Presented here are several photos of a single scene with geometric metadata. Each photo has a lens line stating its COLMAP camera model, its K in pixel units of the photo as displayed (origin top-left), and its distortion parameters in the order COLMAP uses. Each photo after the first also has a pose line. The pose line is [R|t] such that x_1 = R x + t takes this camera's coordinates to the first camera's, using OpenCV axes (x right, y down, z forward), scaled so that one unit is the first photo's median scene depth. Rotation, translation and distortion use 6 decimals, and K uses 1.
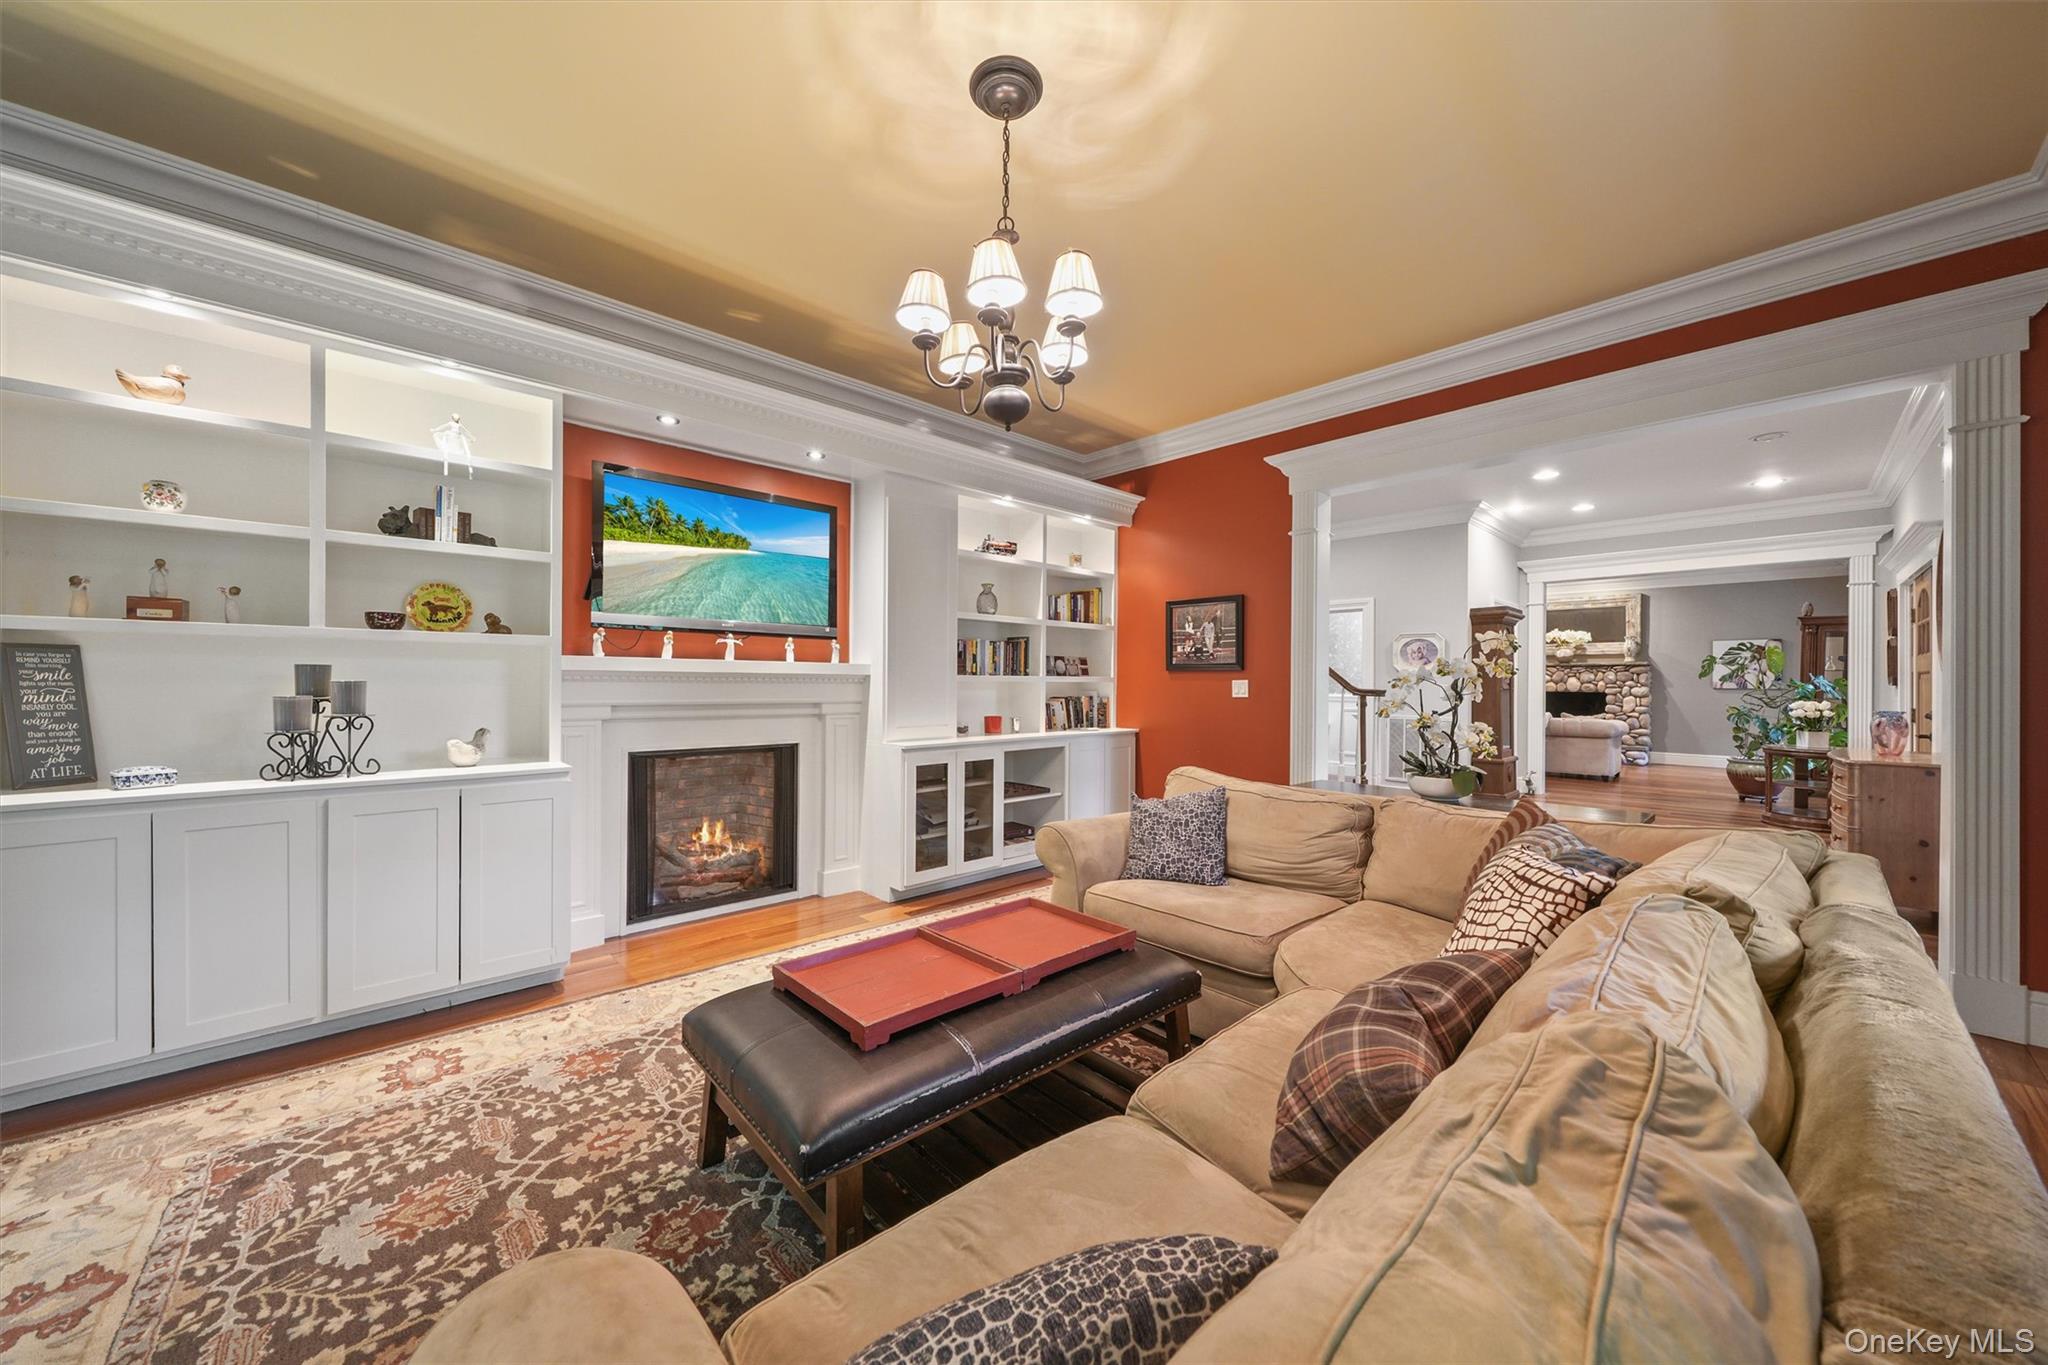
lens RADIAL K [[764.1, 0, 1024.0], [0, 764.1, 682.5], [0, 0, 1]] dist [-0.001323, -0.000177]
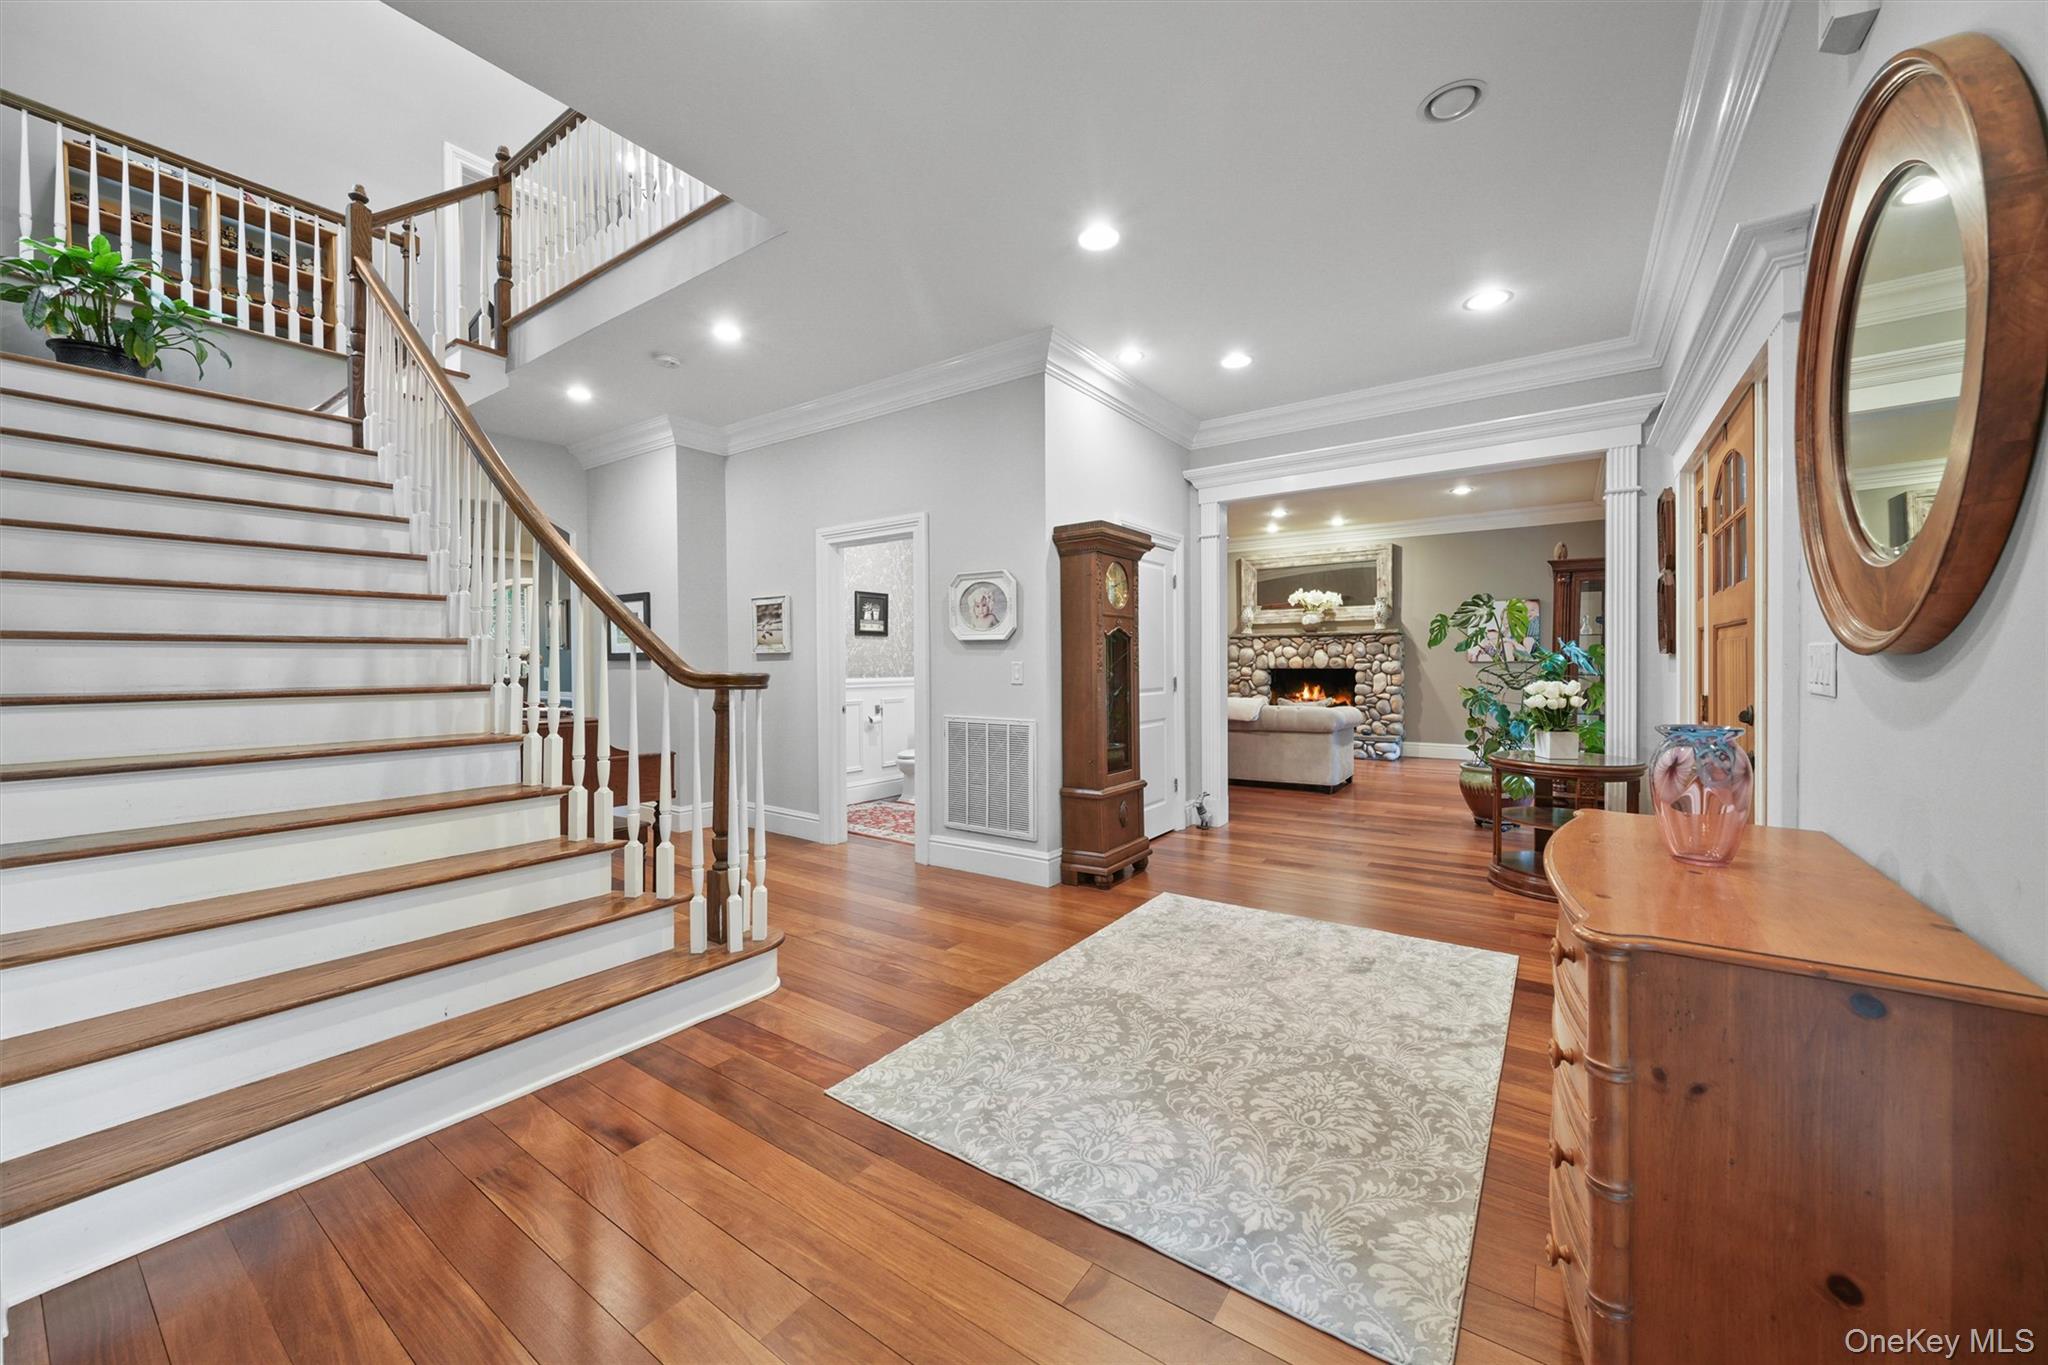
lens RADIAL K [[862.0, 0, 1014.0], [0, 862.0, 675.0], [0, 0, 1]] dist [-0.000874, -0.000520]
pose [[0.975969, -0.016235, 0.217303, 0.369975], [0.013347, 0.999802, 0.014755, 0.002911], [-0.217500, -0.011500, 0.975993, 0.338724]]
